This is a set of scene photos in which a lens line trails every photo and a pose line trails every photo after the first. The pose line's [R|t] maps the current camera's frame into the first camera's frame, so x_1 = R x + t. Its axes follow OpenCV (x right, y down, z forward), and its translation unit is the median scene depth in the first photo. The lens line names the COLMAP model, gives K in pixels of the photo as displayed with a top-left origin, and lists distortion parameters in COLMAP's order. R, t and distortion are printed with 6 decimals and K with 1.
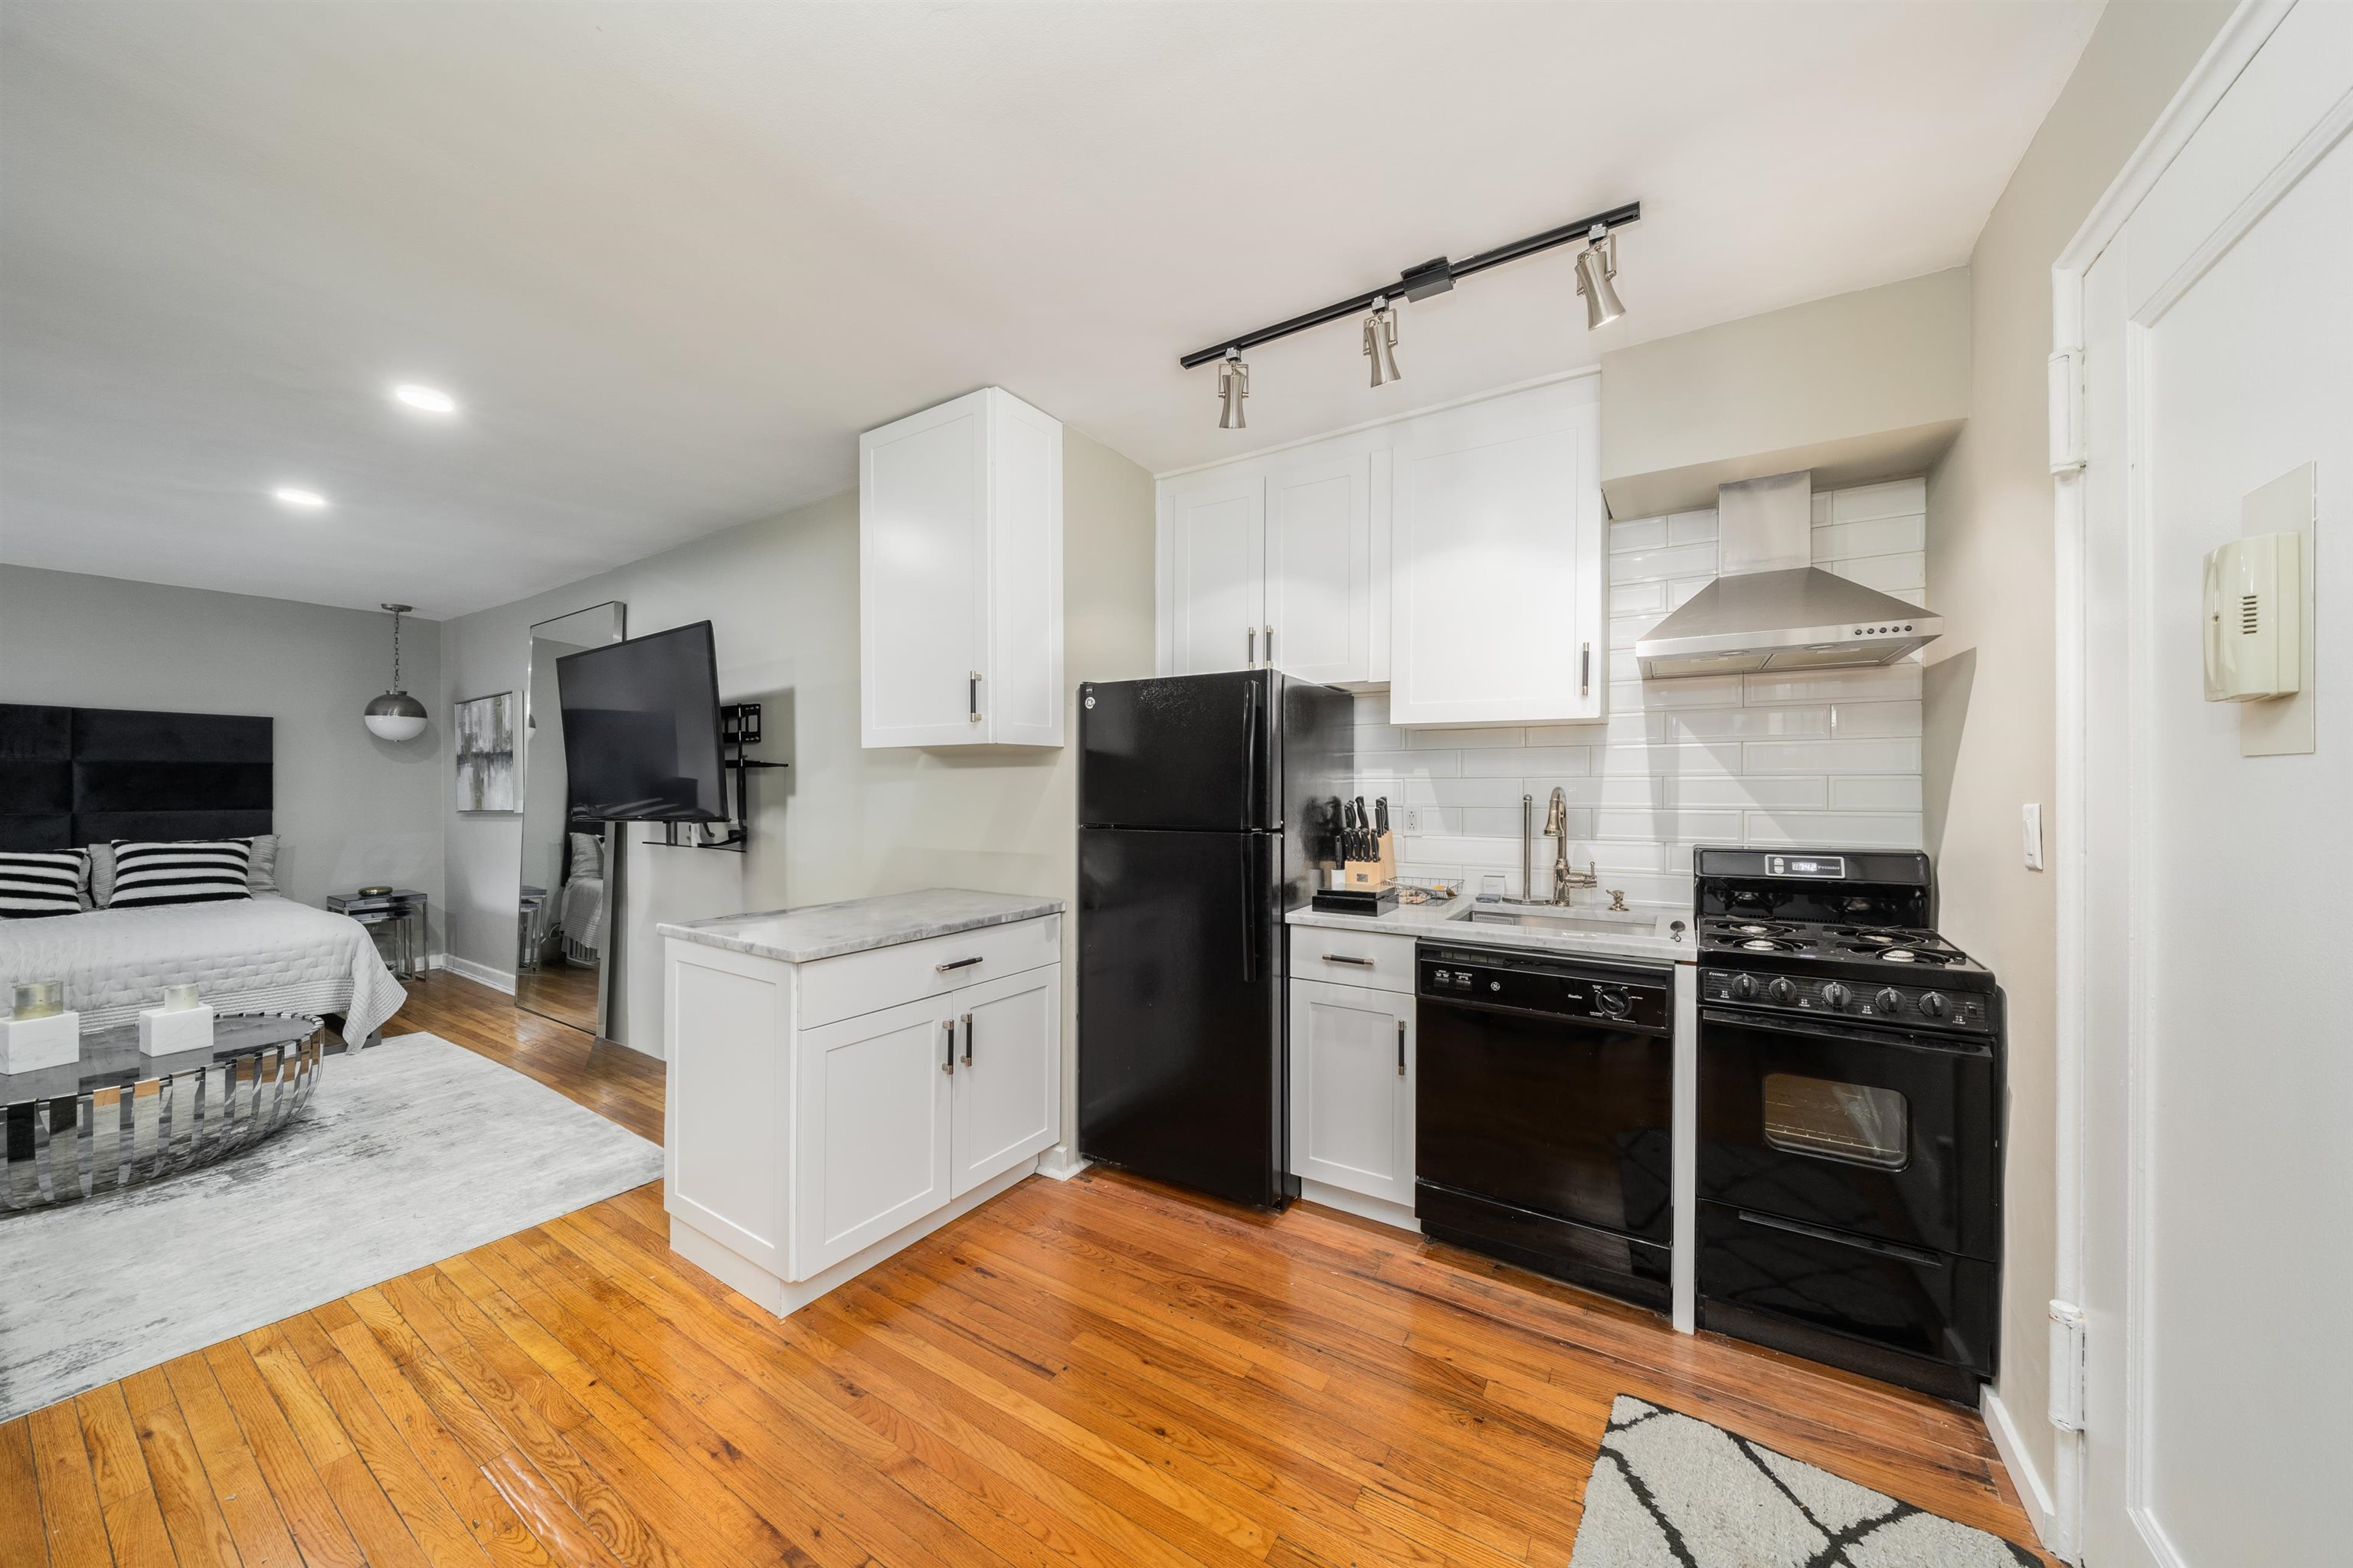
lens RADIAL K [[808.7, 0, 1173.6], [0, 808.7, 786.7], [0, 0, 1]] dist [-0.006029, 0.000269]
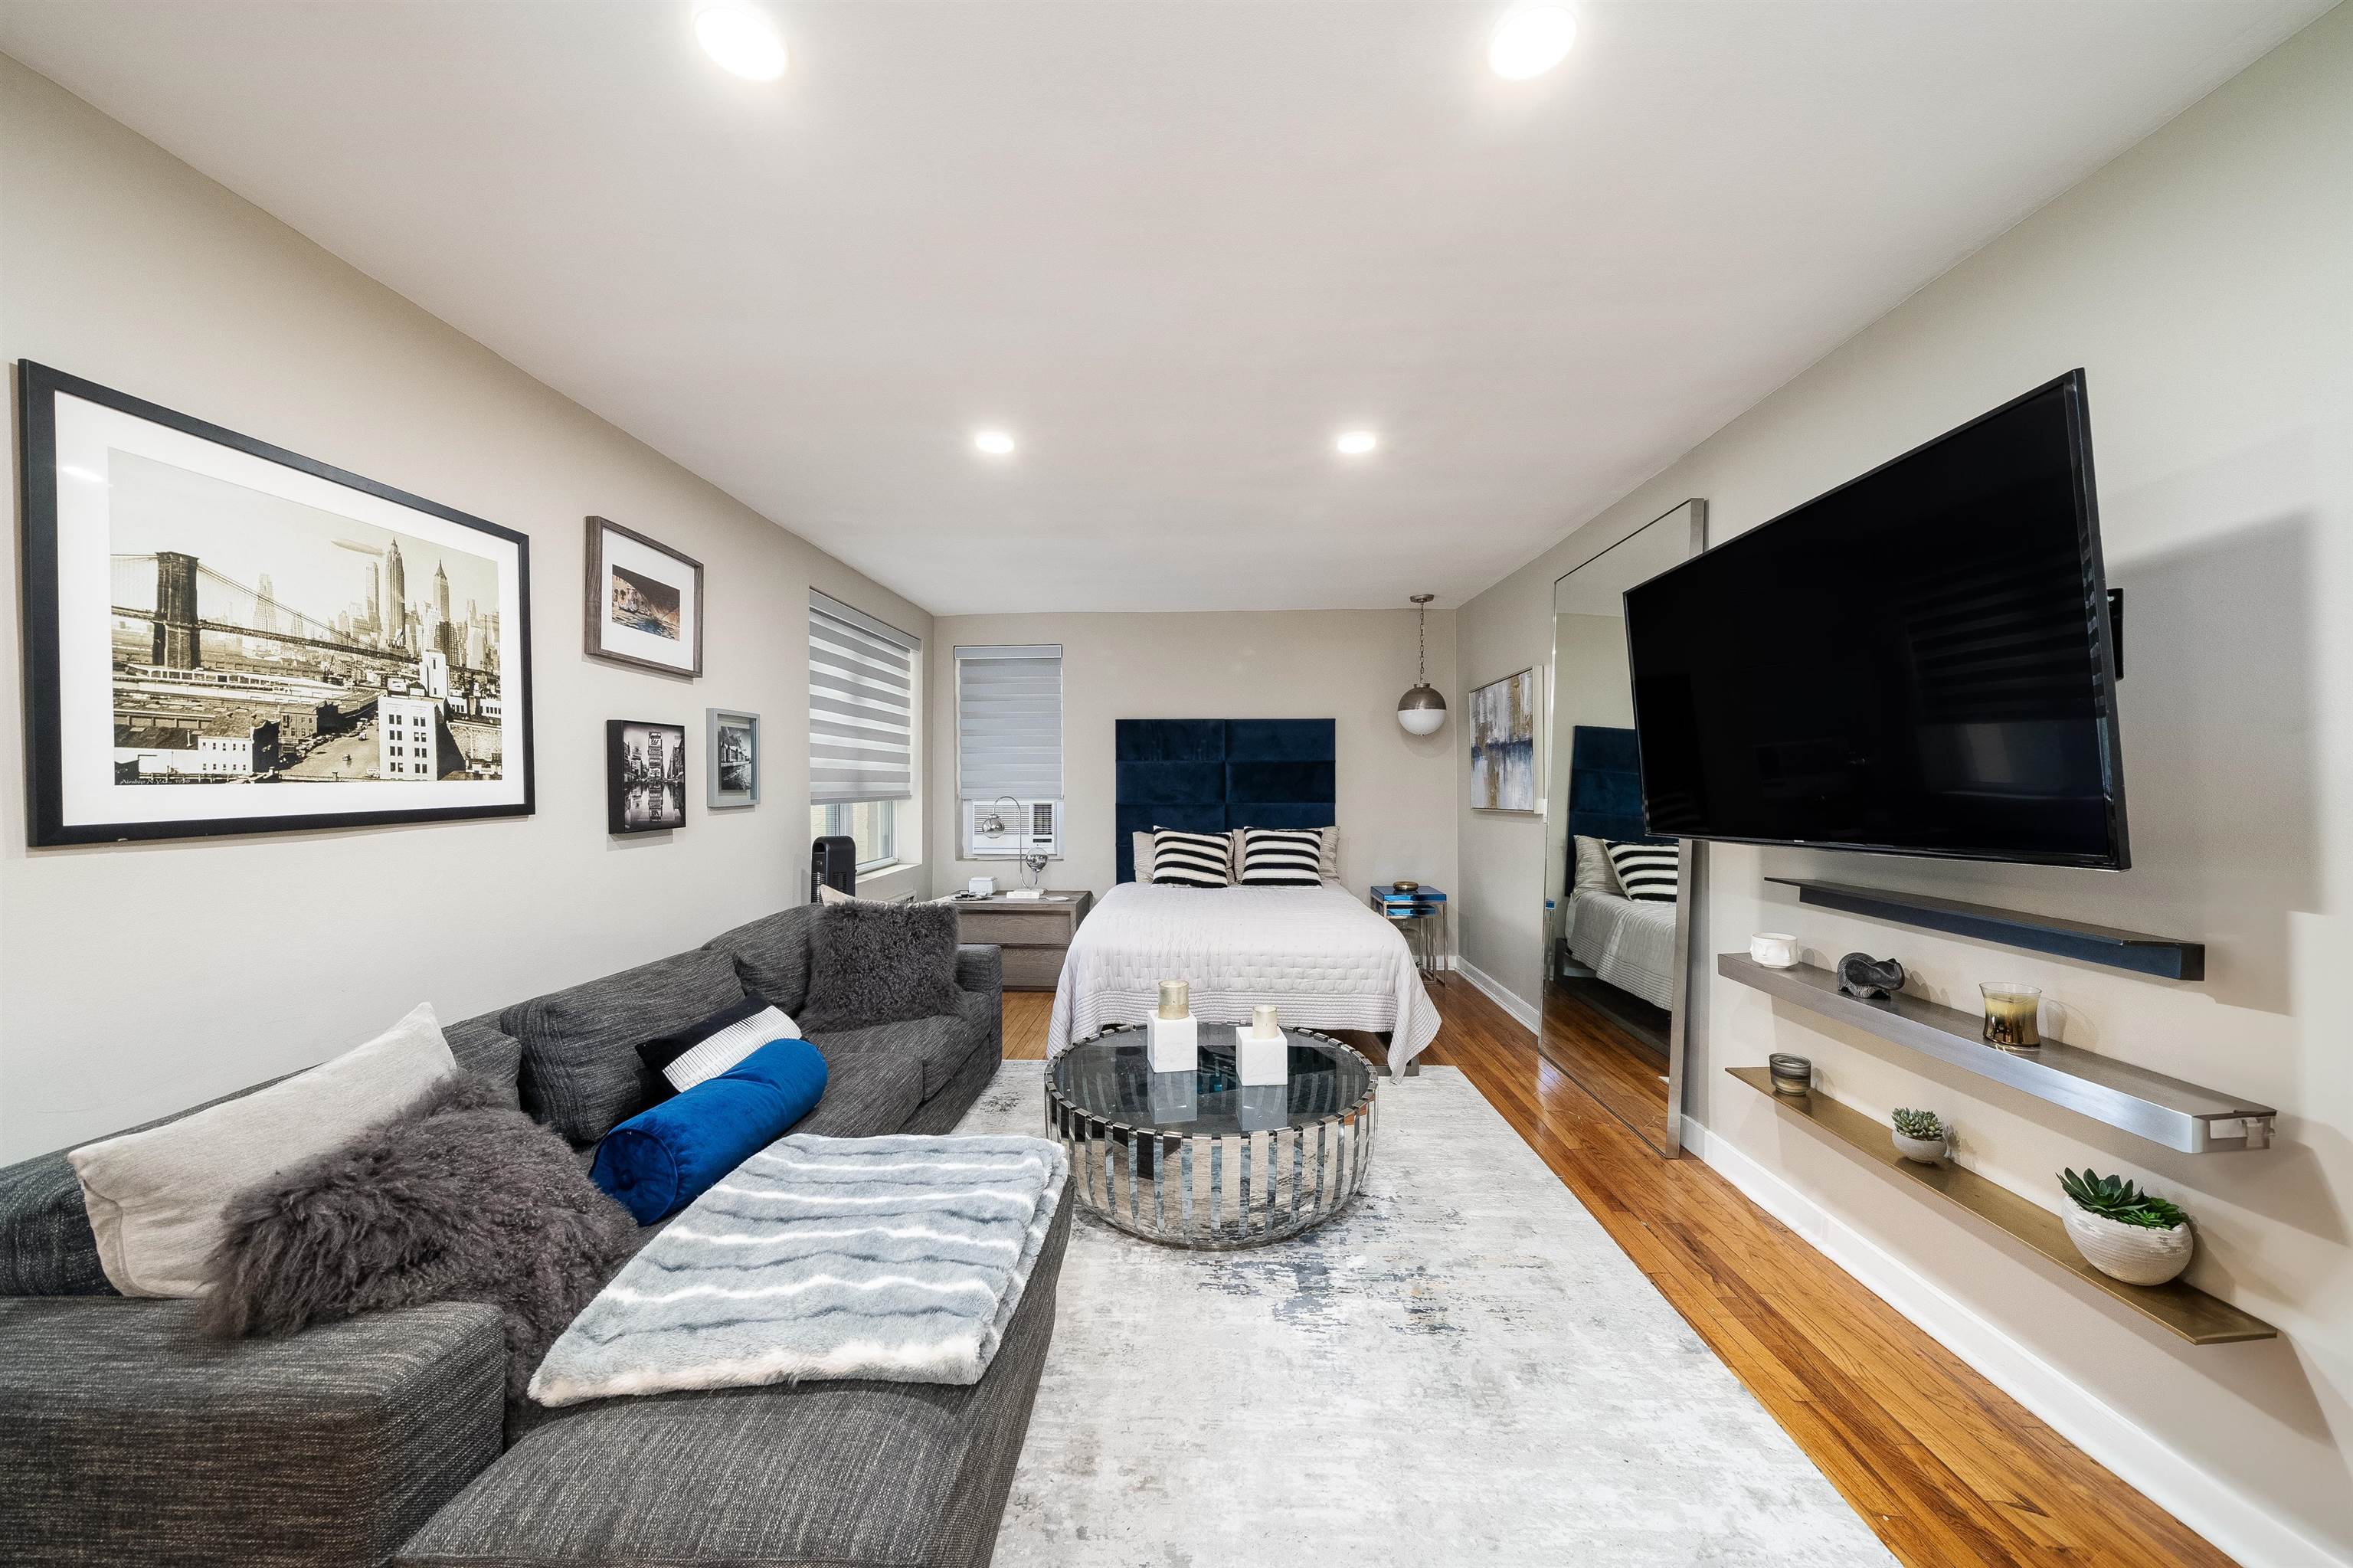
lens RADIAL K [[808.7, 0, 1171.7], [0, 808.7, 790.5], [0, 0, 1]] dist [-0.006029, 0.000269]
pose [[0.503416, 0.009032, -0.863997, -0.307591], [0.006057, 0.999884, 0.013982, -0.005815], [0.864023, -0.012271, 0.503303, 0.276031]]
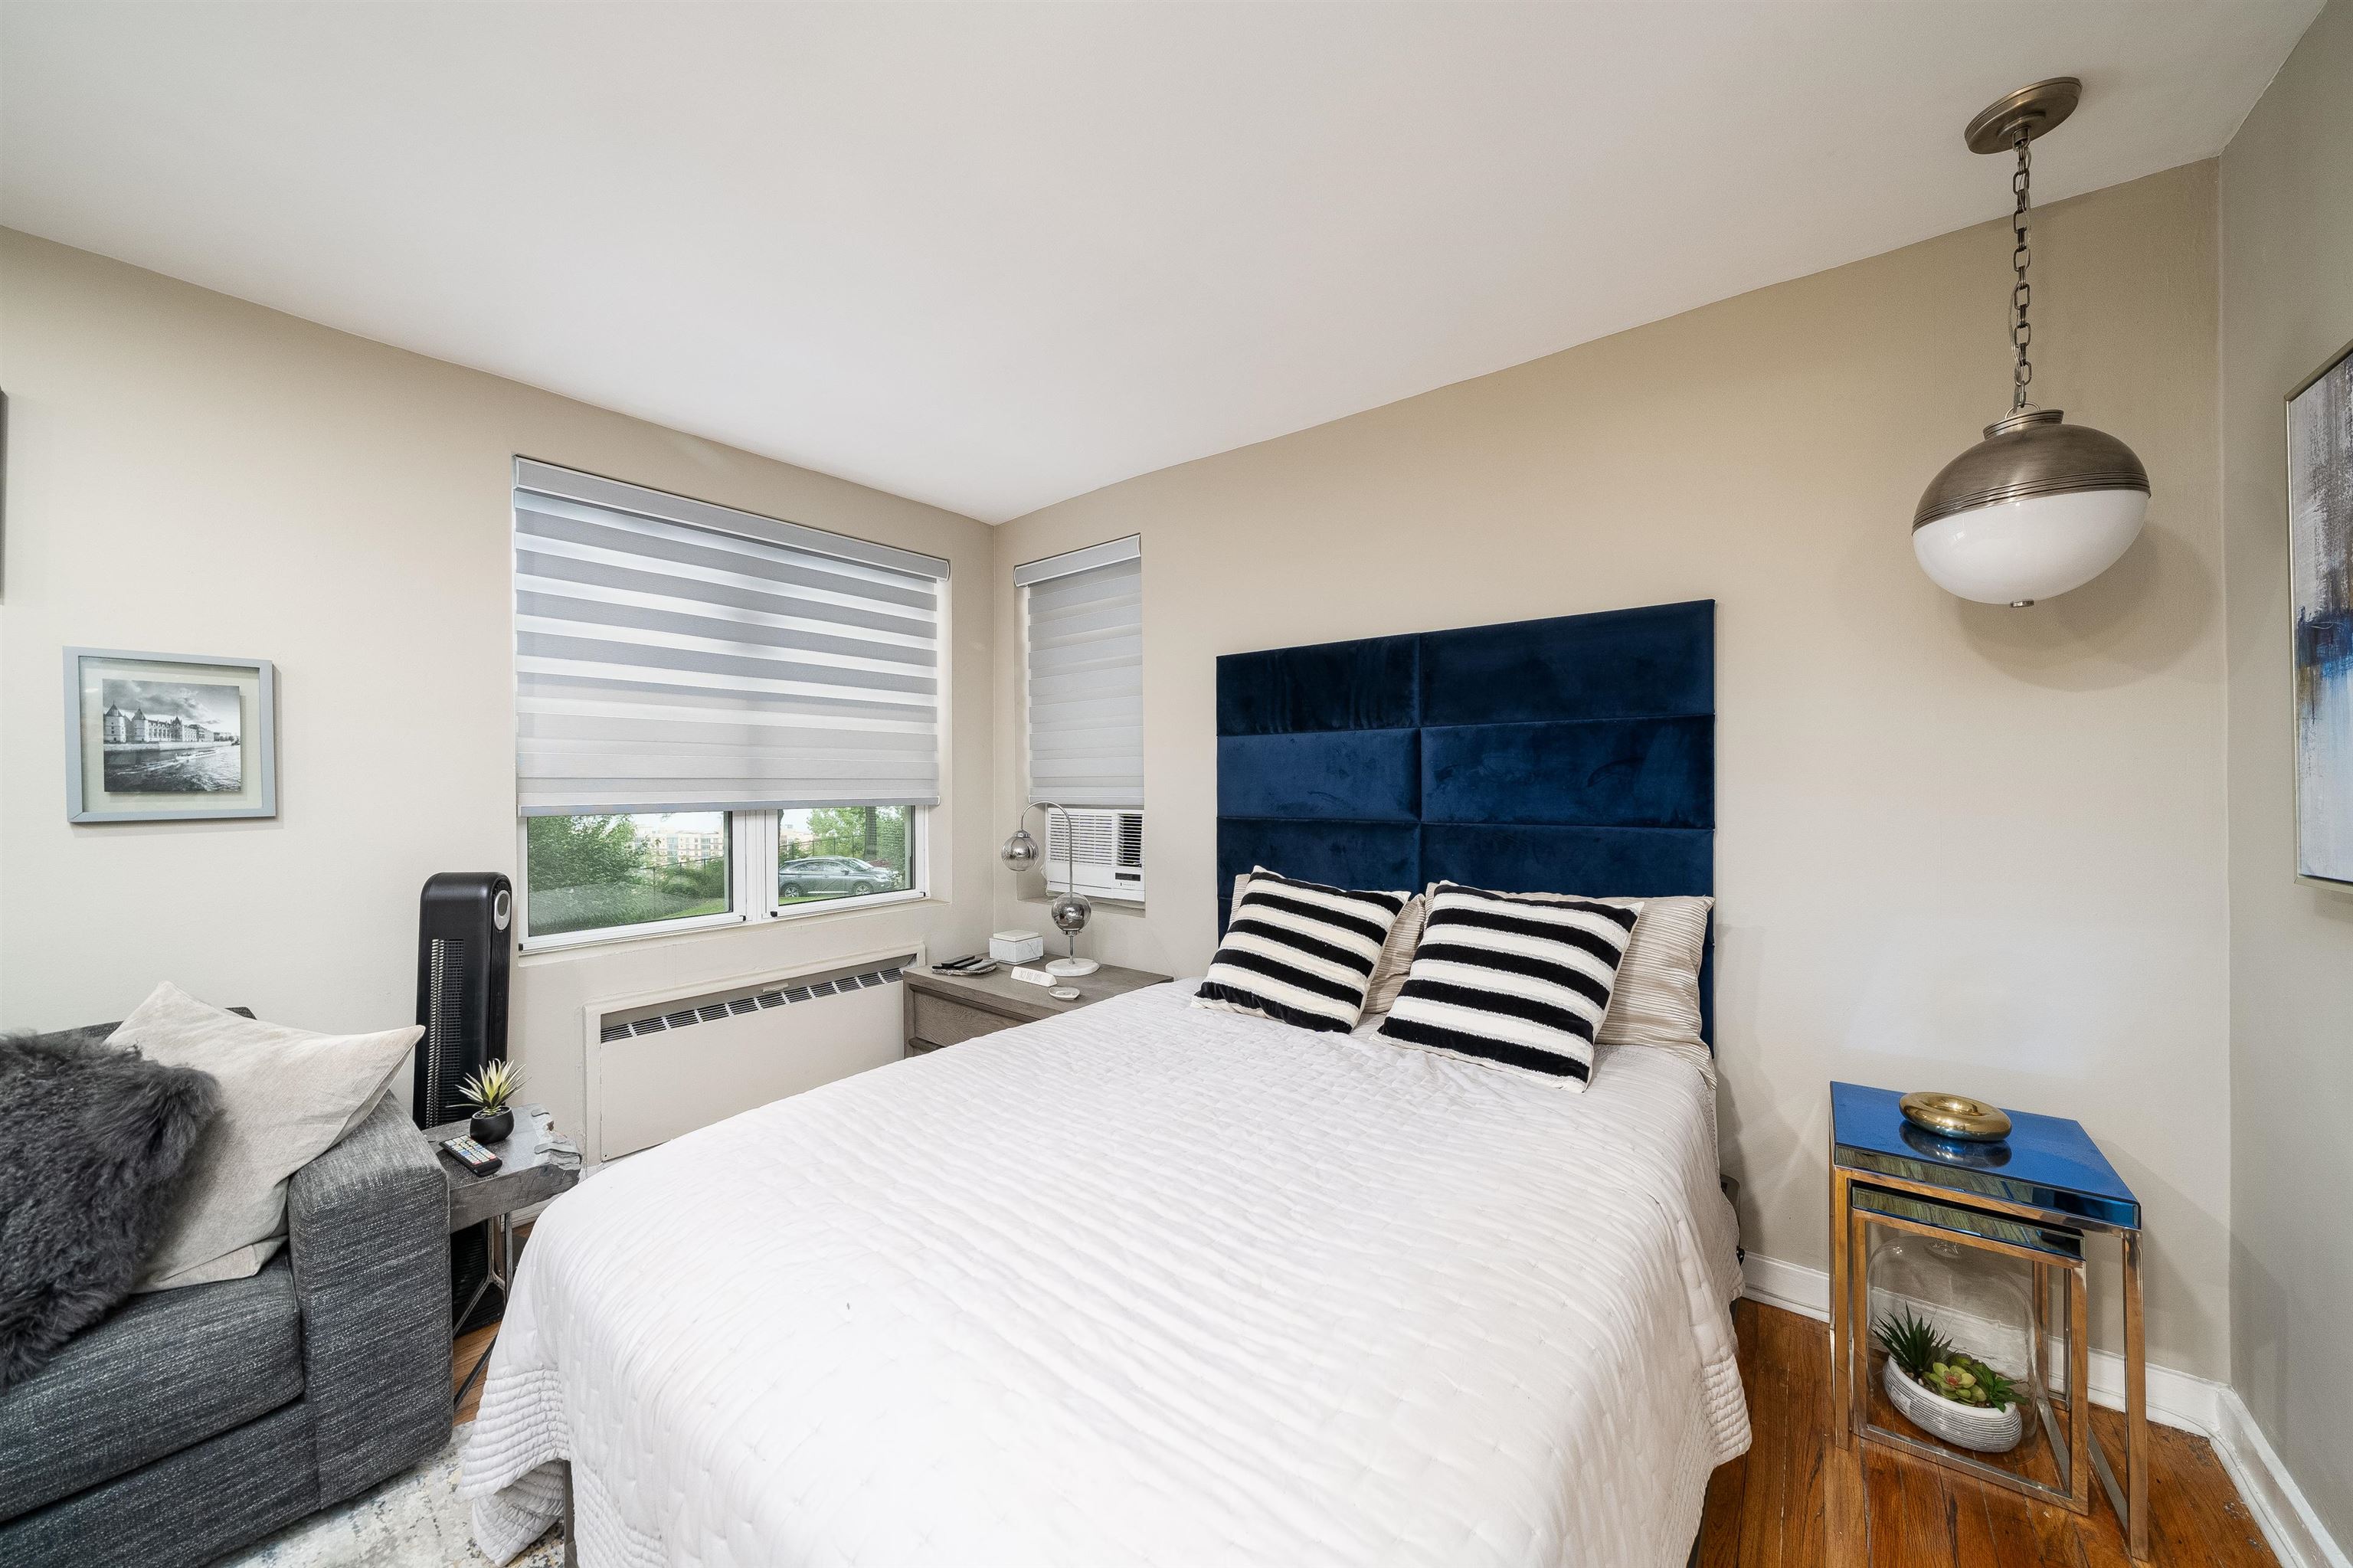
lens RADIAL K [[808.7, 0, 1194.6], [0, 808.7, 788.2], [0, 0, 1]] dist [-0.006029, 0.000269]
pose [[-0.092039, 0.006790, -0.995732, -0.759935], [0.010769, 0.999925, 0.005823, 0.002749], [0.995697, -0.010187, -0.092105, 0.847564]]
